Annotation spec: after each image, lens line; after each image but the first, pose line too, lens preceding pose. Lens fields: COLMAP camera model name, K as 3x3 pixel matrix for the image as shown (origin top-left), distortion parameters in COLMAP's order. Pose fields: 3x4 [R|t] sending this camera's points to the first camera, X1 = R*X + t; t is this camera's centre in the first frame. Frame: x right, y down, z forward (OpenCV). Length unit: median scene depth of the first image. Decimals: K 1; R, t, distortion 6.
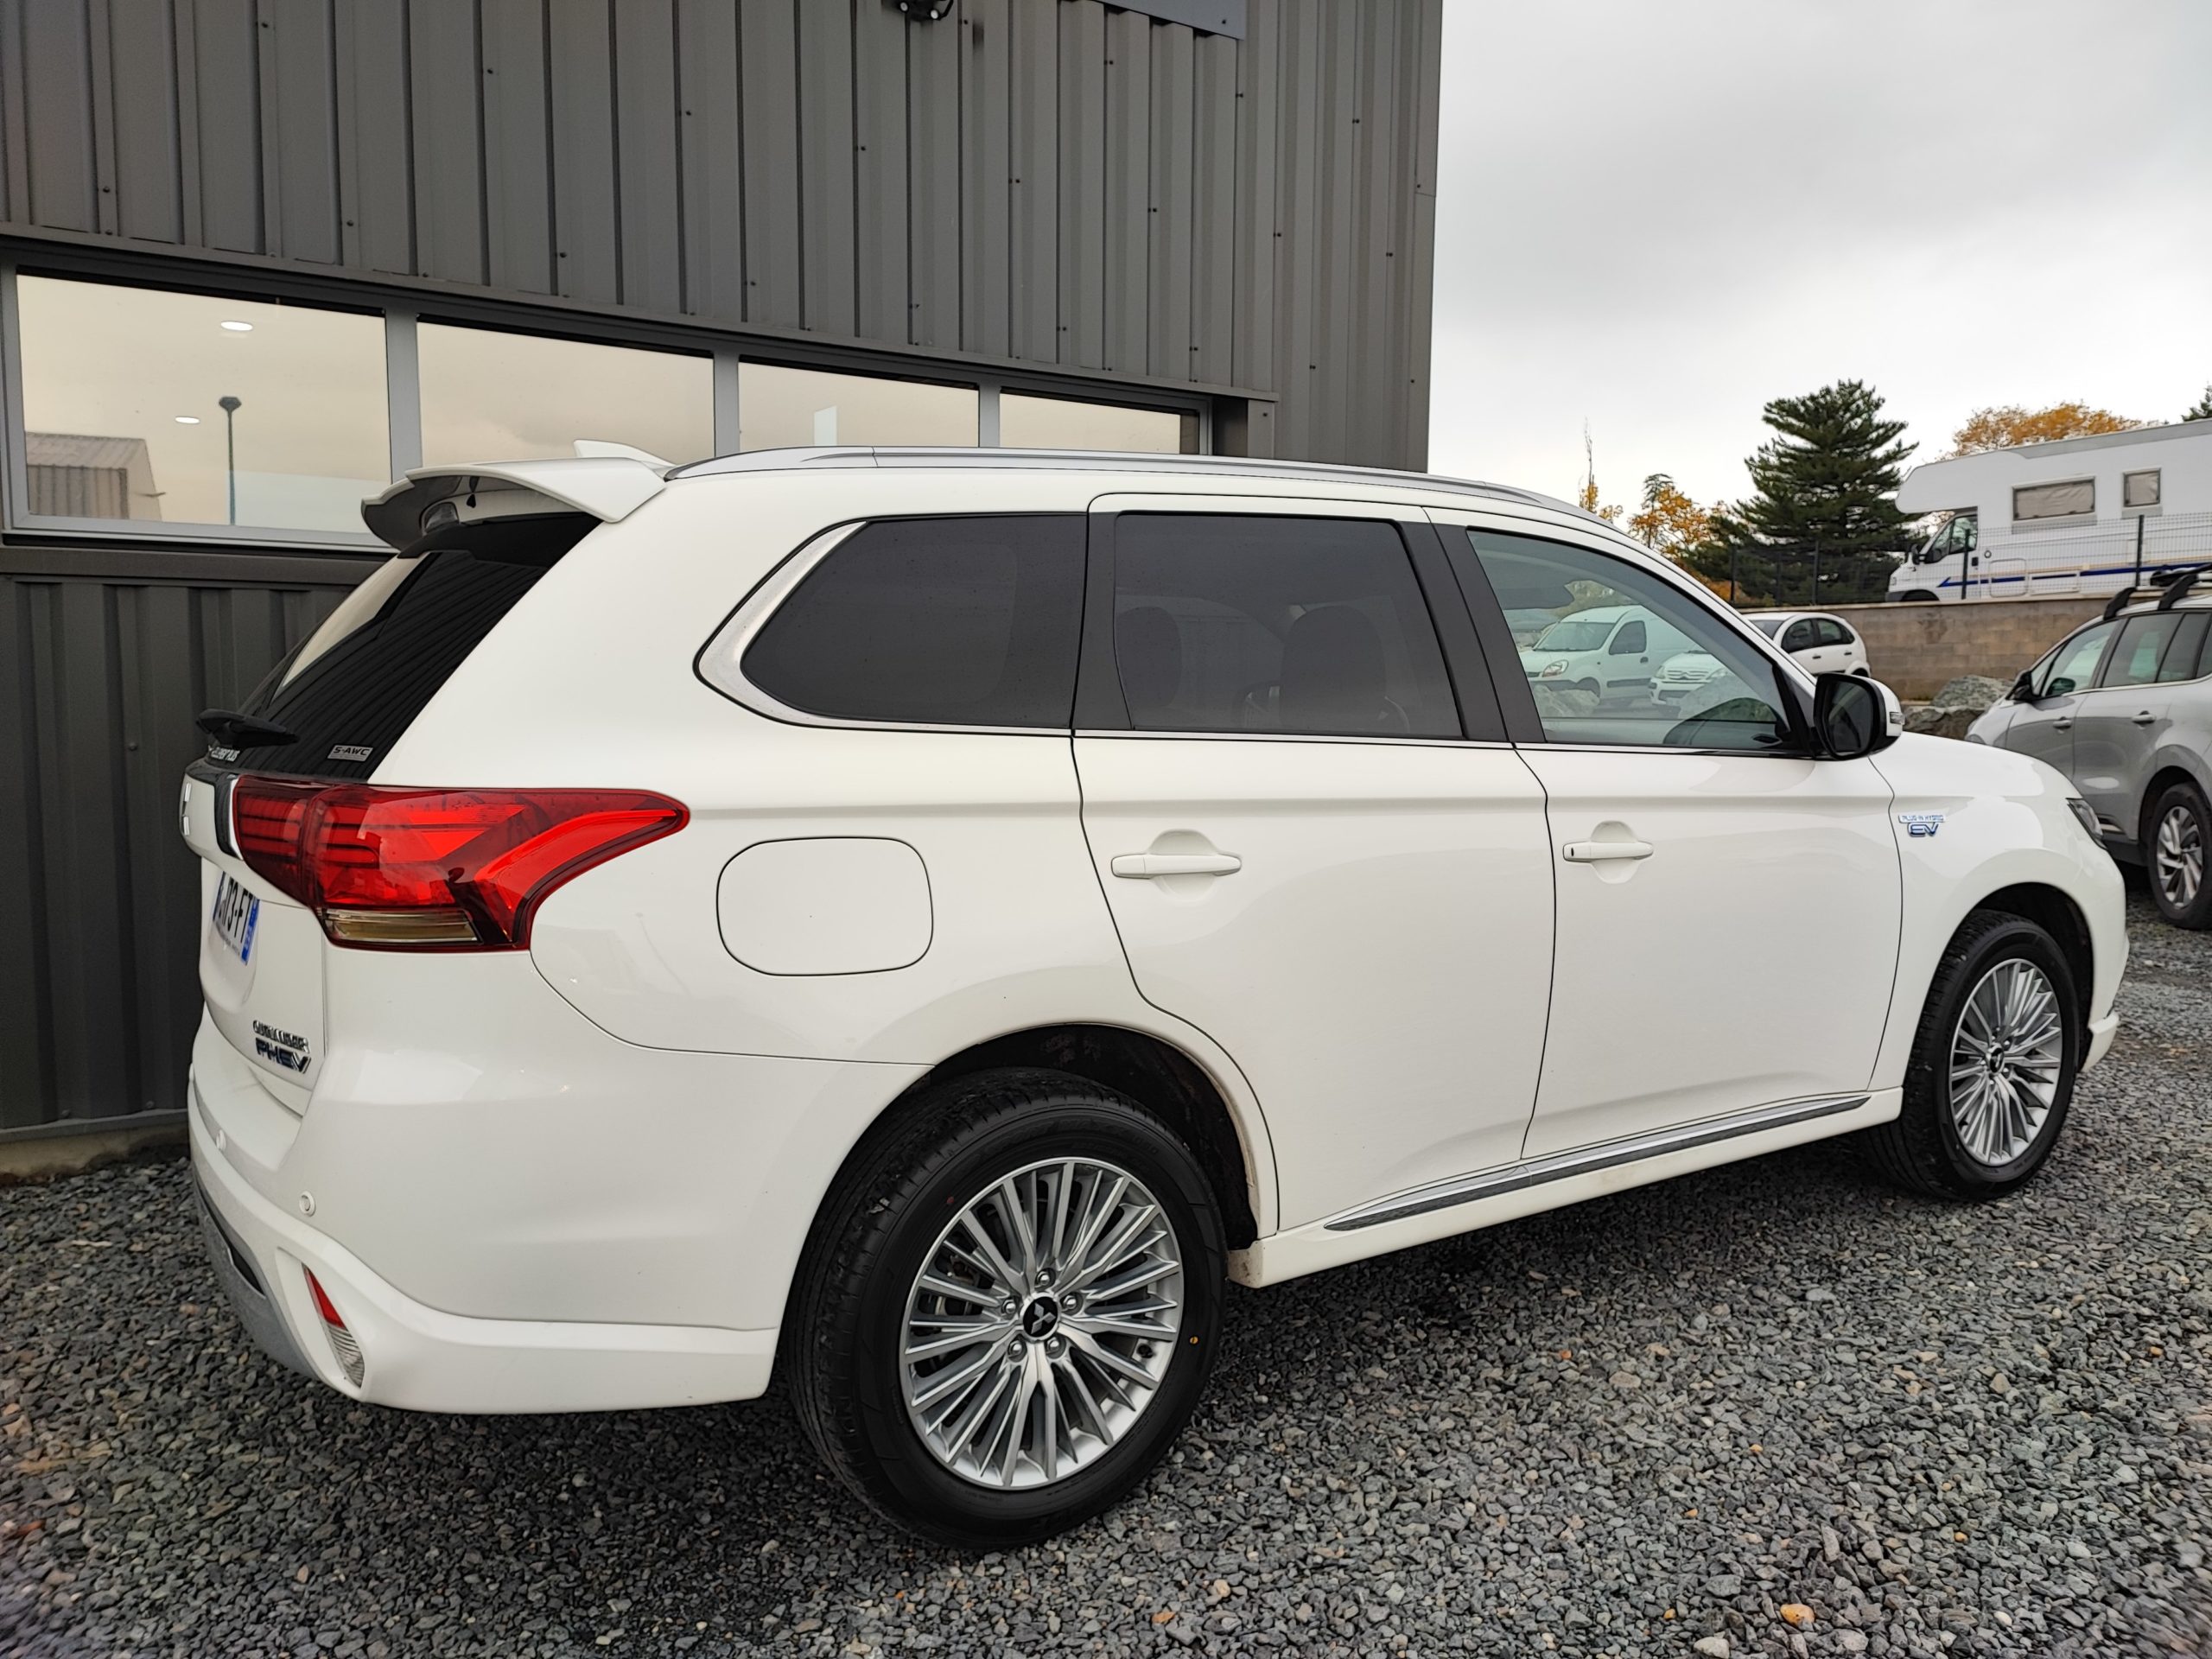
lens RADIAL K [[1618.1, 0, 1106.0], [0, 1618.1, 829.5], [0, 0, 1]] dist [-0.004649, -0.001859]
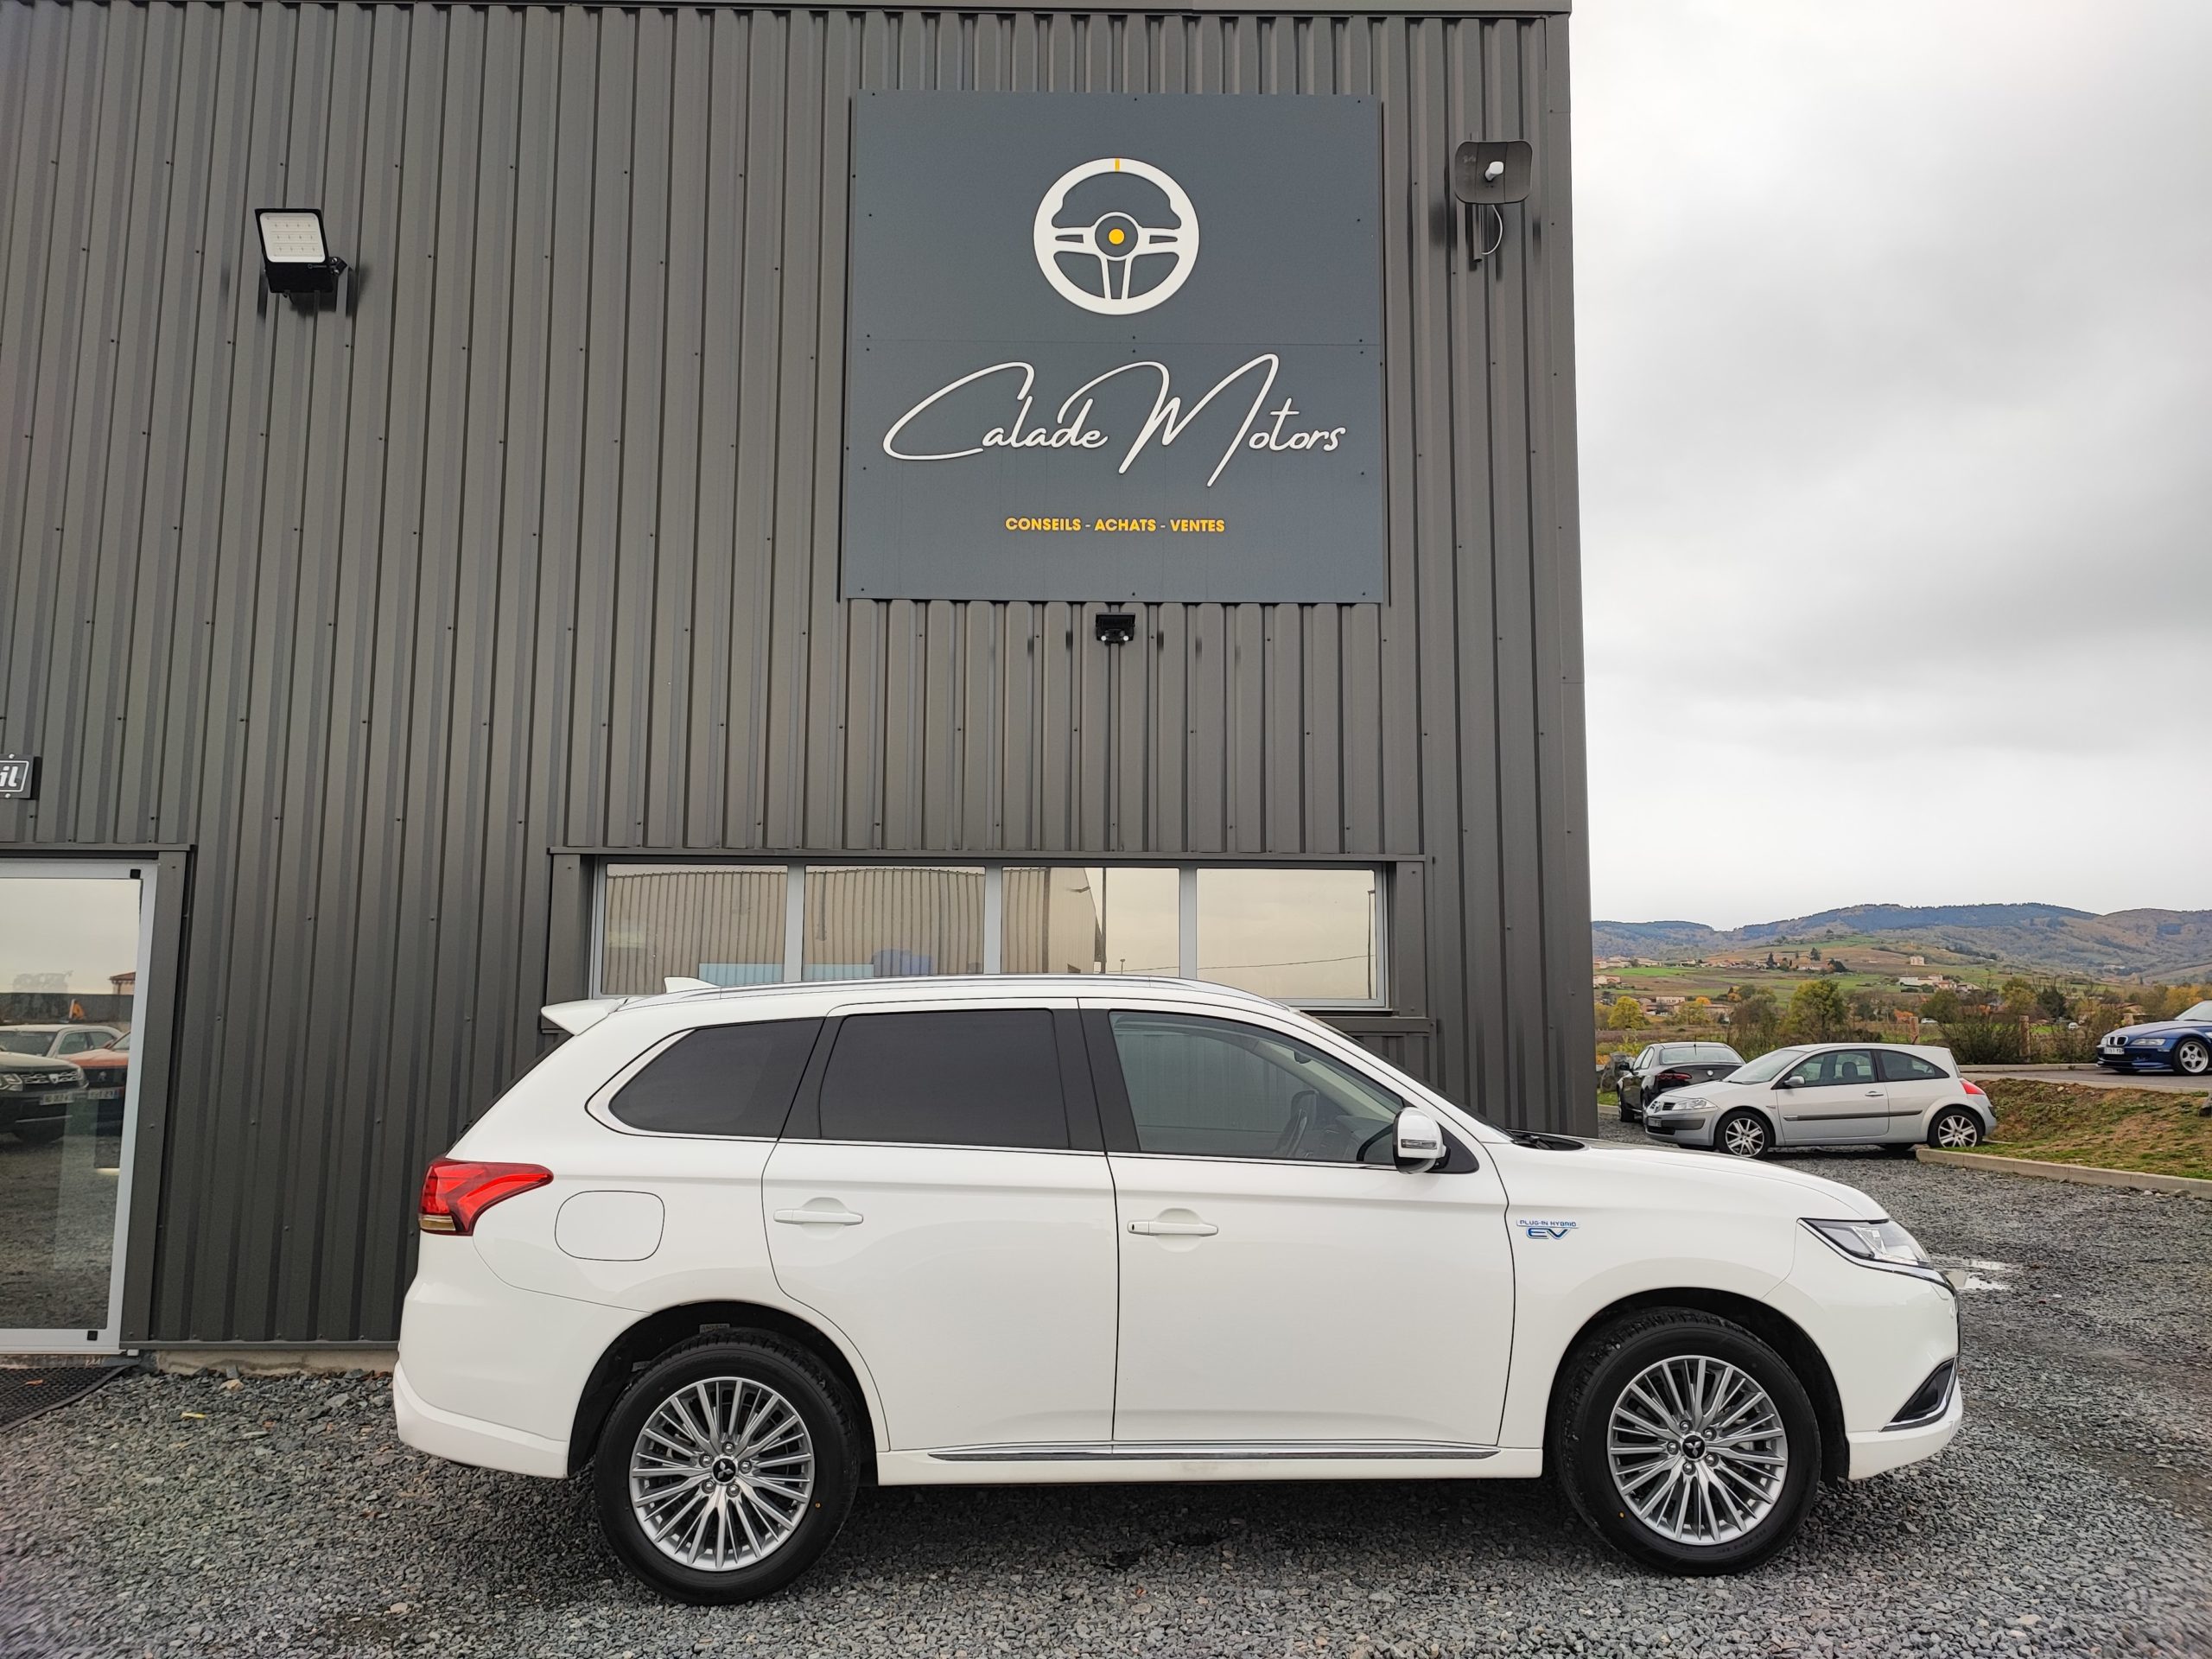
lens RADIAL K [[1591.3, 0, 1106.0], [0, 1591.3, 829.5], [0, 0, 1]] dist [0.044463, -0.039245]
pose [[0.840550, -0.073060, -0.536786, 1.335067], [-0.045509, 0.977839, -0.204353, -0.052461], [0.539820, 0.196198, 0.818597, -0.379534]]
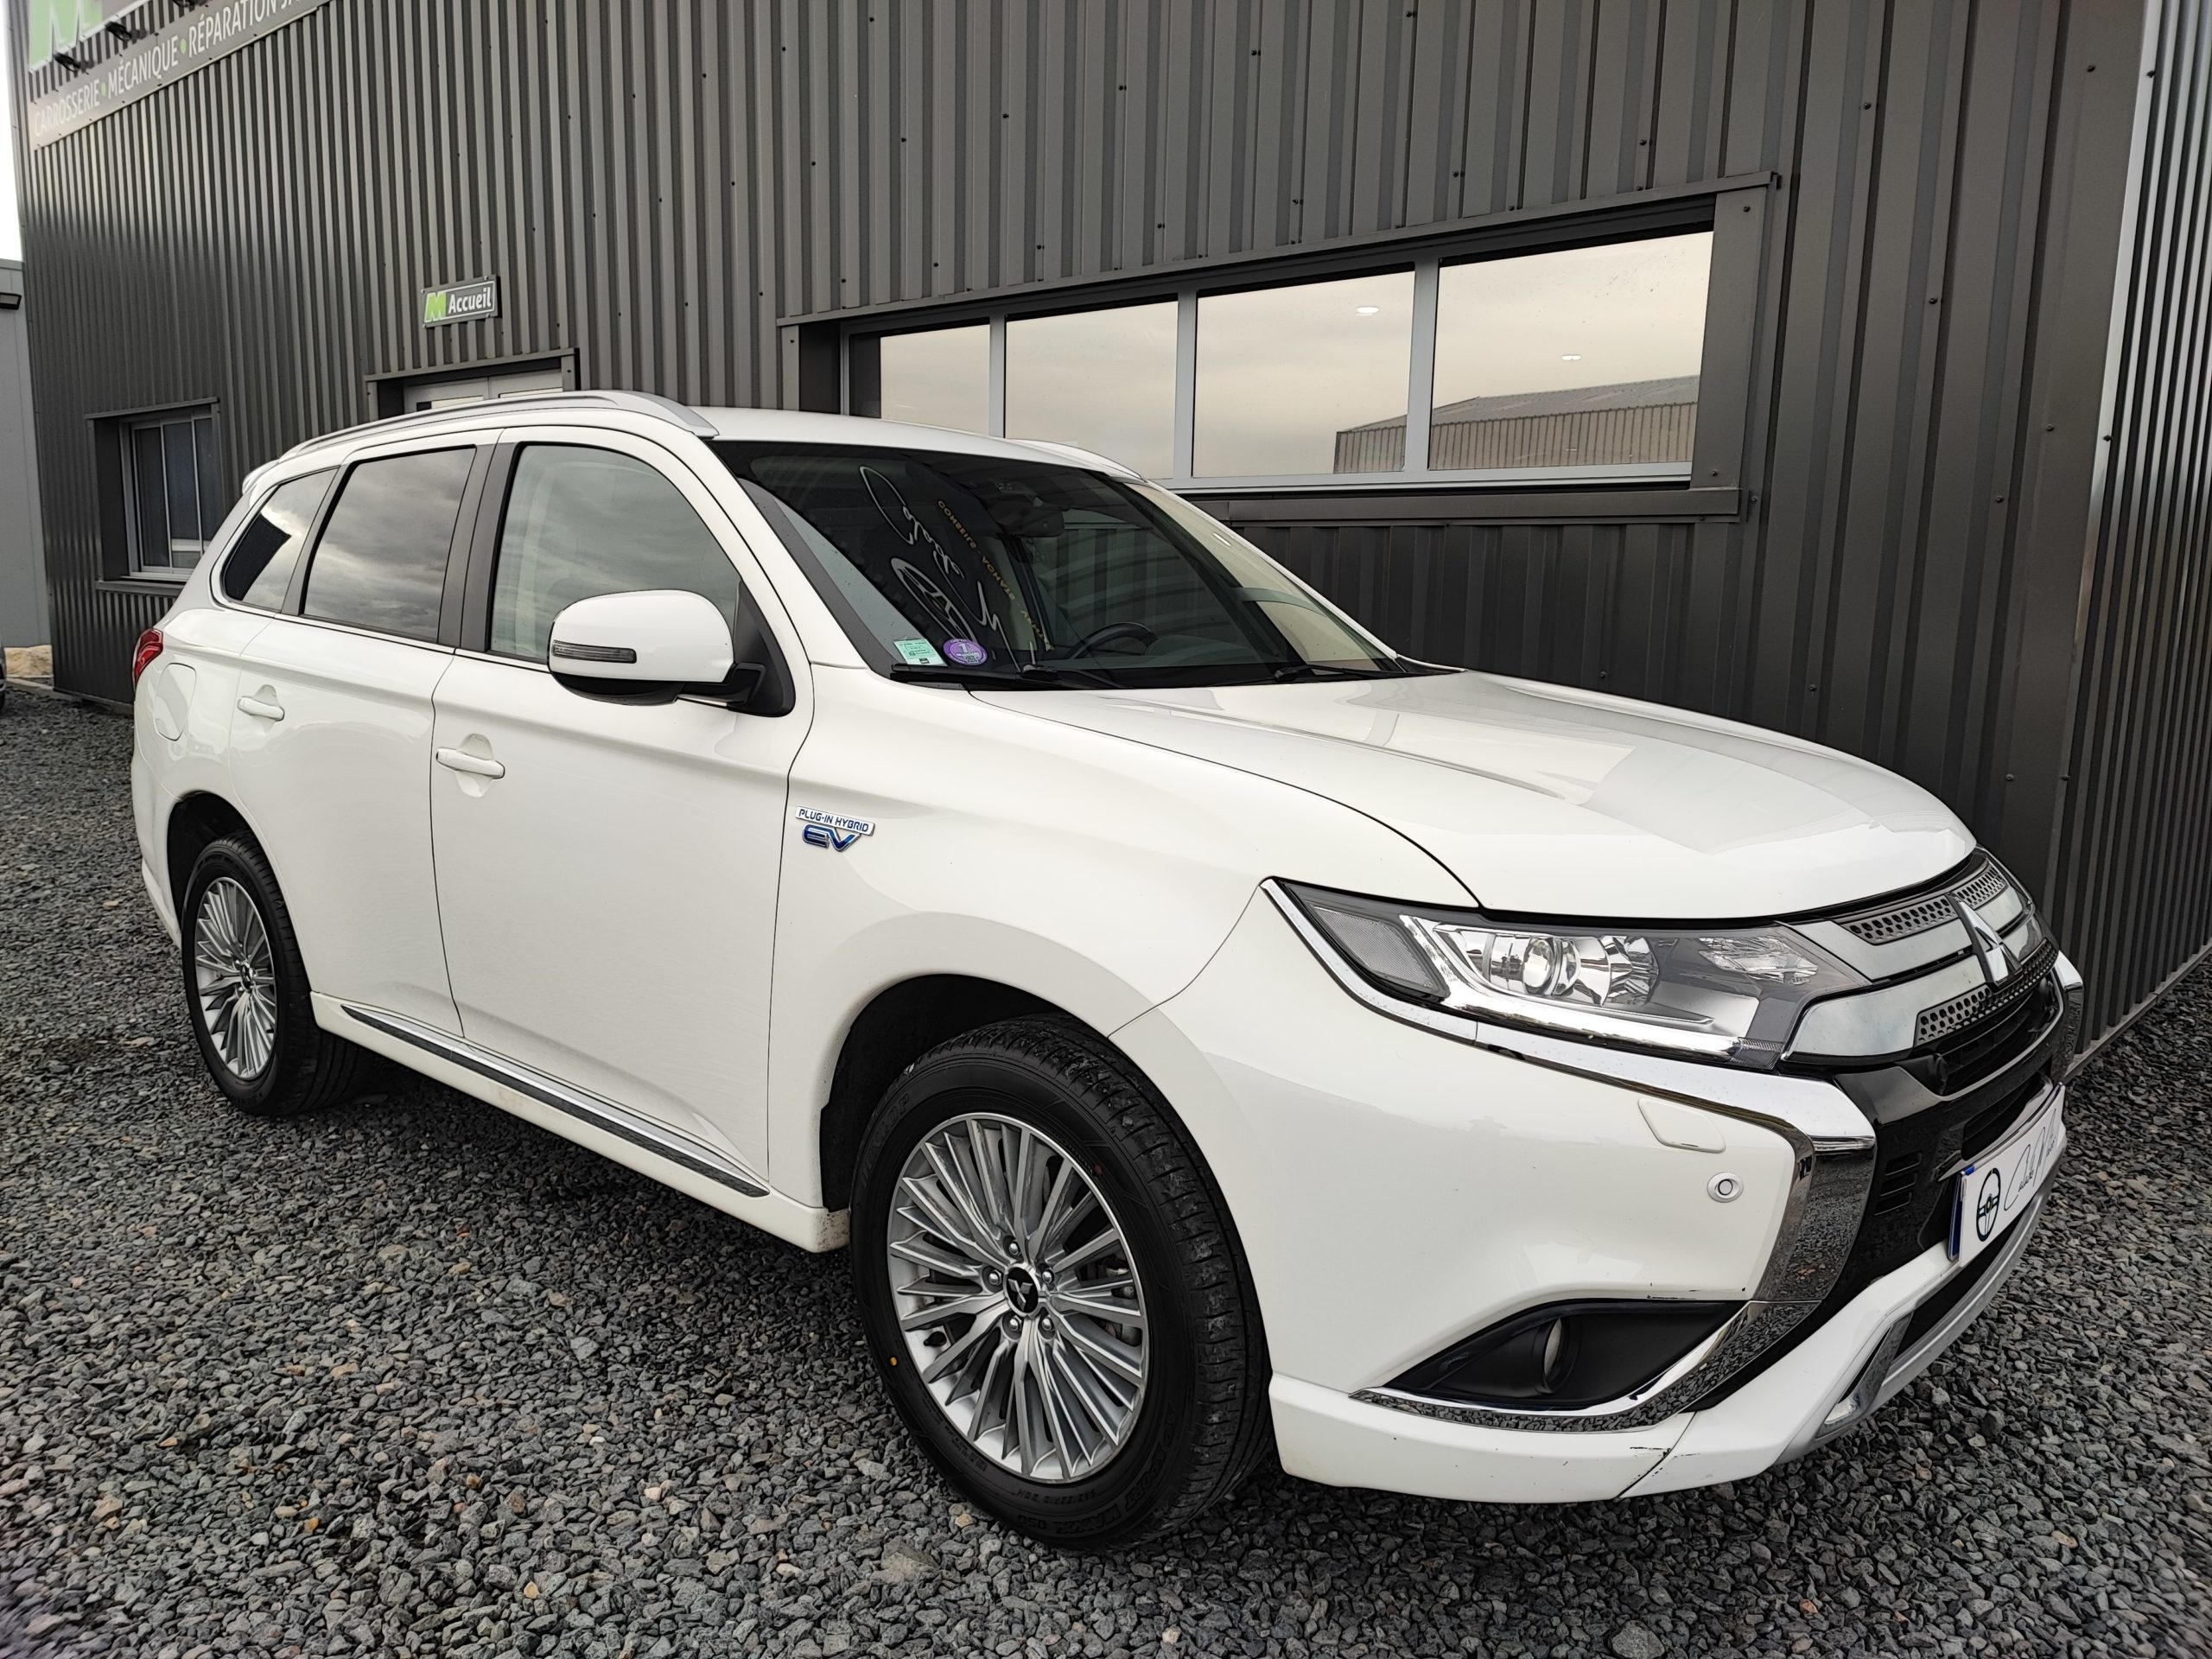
lens RADIAL K [[1591.3, 0, 1106.0], [0, 1591.3, 829.5], [0, 0, 1]] dist [0.044463, -0.039245]
pose [[0.244735, 0.152242, -0.957563, 1.683864], [-0.103487, 0.986056, 0.130323, -0.143512], [0.964051, 0.067200, 0.257078, 1.346035]]
